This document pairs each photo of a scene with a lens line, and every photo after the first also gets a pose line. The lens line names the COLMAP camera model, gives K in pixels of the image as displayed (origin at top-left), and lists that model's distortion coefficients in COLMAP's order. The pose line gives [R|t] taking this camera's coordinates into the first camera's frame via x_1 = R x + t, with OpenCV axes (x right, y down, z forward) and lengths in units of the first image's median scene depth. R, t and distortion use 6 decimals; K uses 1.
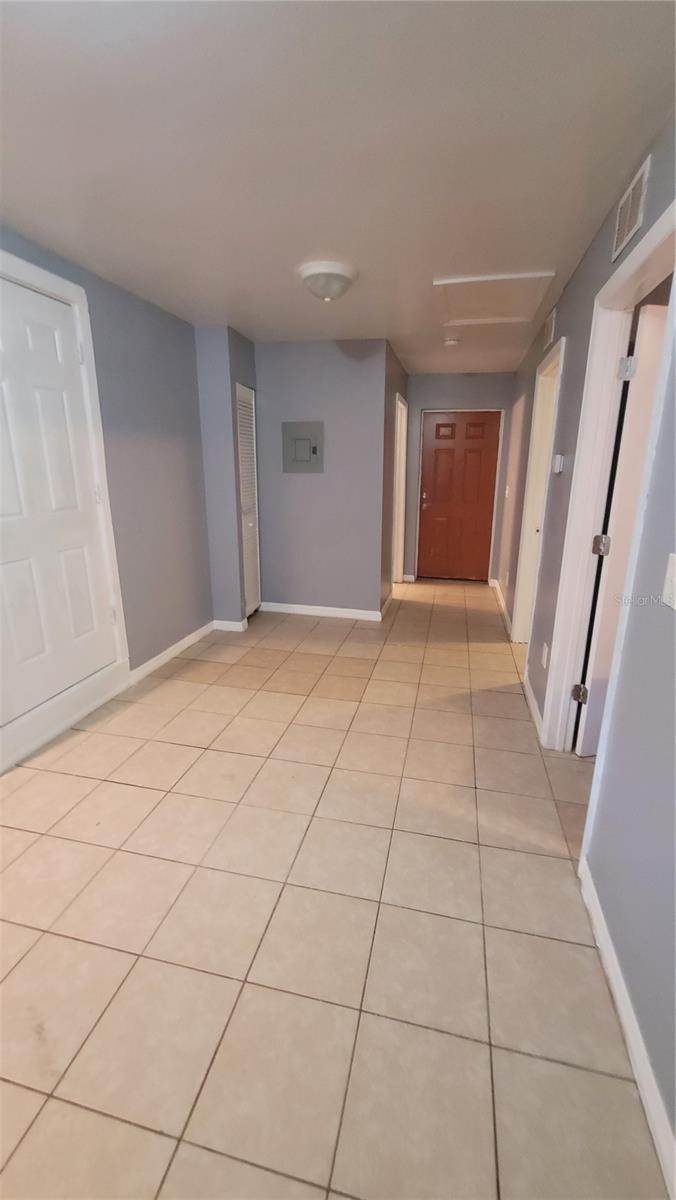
lens RADIAL K [[473.2, 0, 337.6], [0, 473.2, 594.4], [0, 0, 1]] dist [-0.000826, -0.000586]
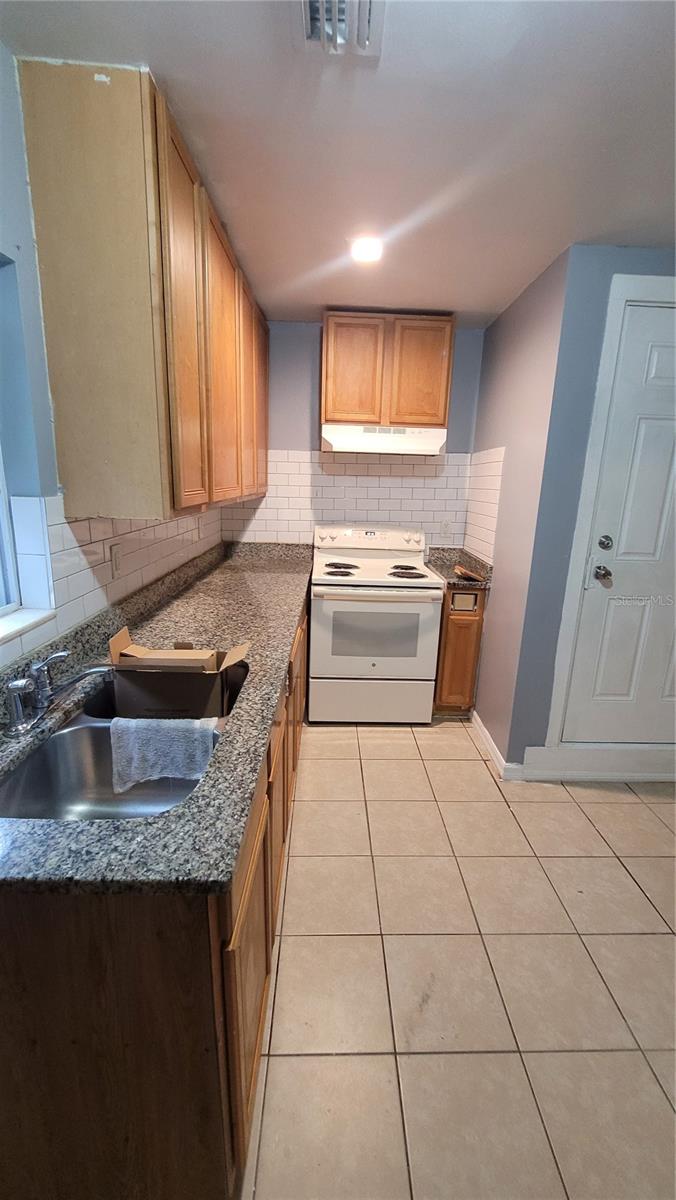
lens RADIAL K [[473.2, 0, 350.4], [0, 473.2, 588.8], [0, 0, 1]] dist [-0.000826, -0.000586]
pose [[0.268009, 0.227268, -0.936227, 0.082611], [-0.292896, 0.945001, 0.145552, -0.060735], [0.917815, 0.235208, 0.319834, 0.134229]]
